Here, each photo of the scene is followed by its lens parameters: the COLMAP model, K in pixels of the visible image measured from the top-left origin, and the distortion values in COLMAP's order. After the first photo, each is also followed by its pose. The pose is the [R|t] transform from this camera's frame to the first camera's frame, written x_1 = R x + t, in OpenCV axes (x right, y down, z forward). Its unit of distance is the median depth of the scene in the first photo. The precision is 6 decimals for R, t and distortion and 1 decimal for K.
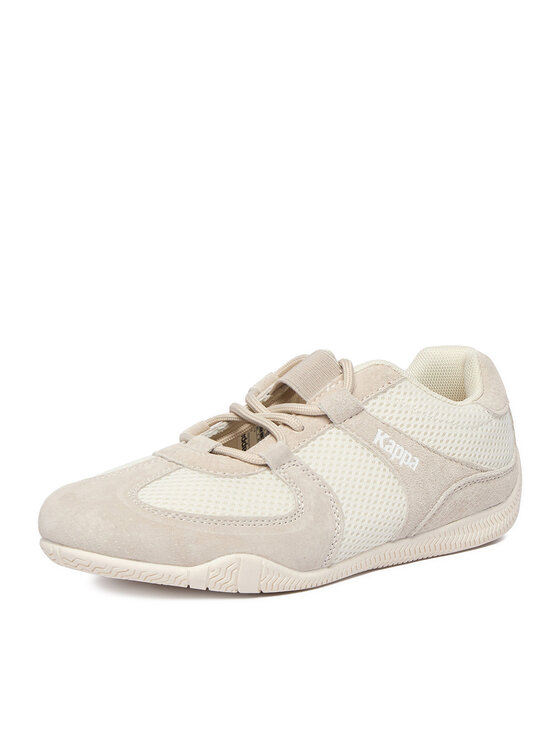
lens RADIAL K [[1641.4, 0, 280.0], [0, 1641.4, 373.0], [0, 0, 1]] dist [-0.578189, 0.065675]
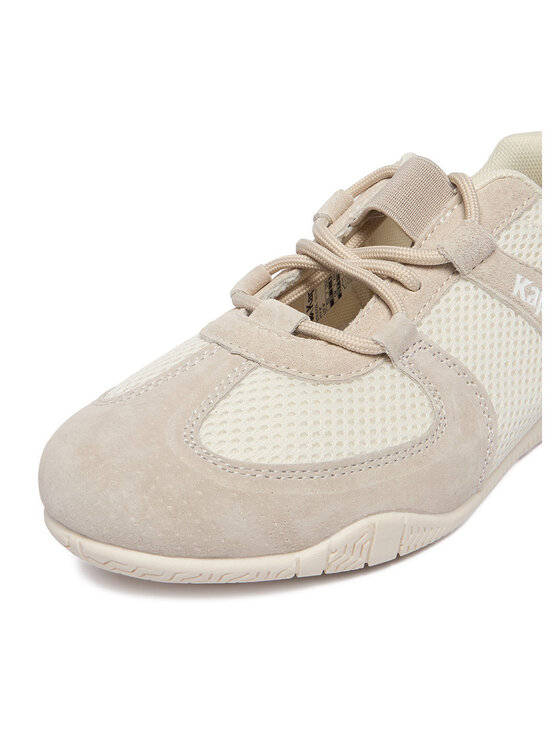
lens RADIAL K [[925.5, 0, 327.1], [0, 925.5, 373.0], [0, 0, 1]] dist [0.028759, 0.012483]
pose [[0.989178, -0.087829, 0.117527, -0.074229], [0.050928, 0.956768, 0.286359, -0.044991], [-0.137597, -0.277275, 0.950887, 0.622395]]
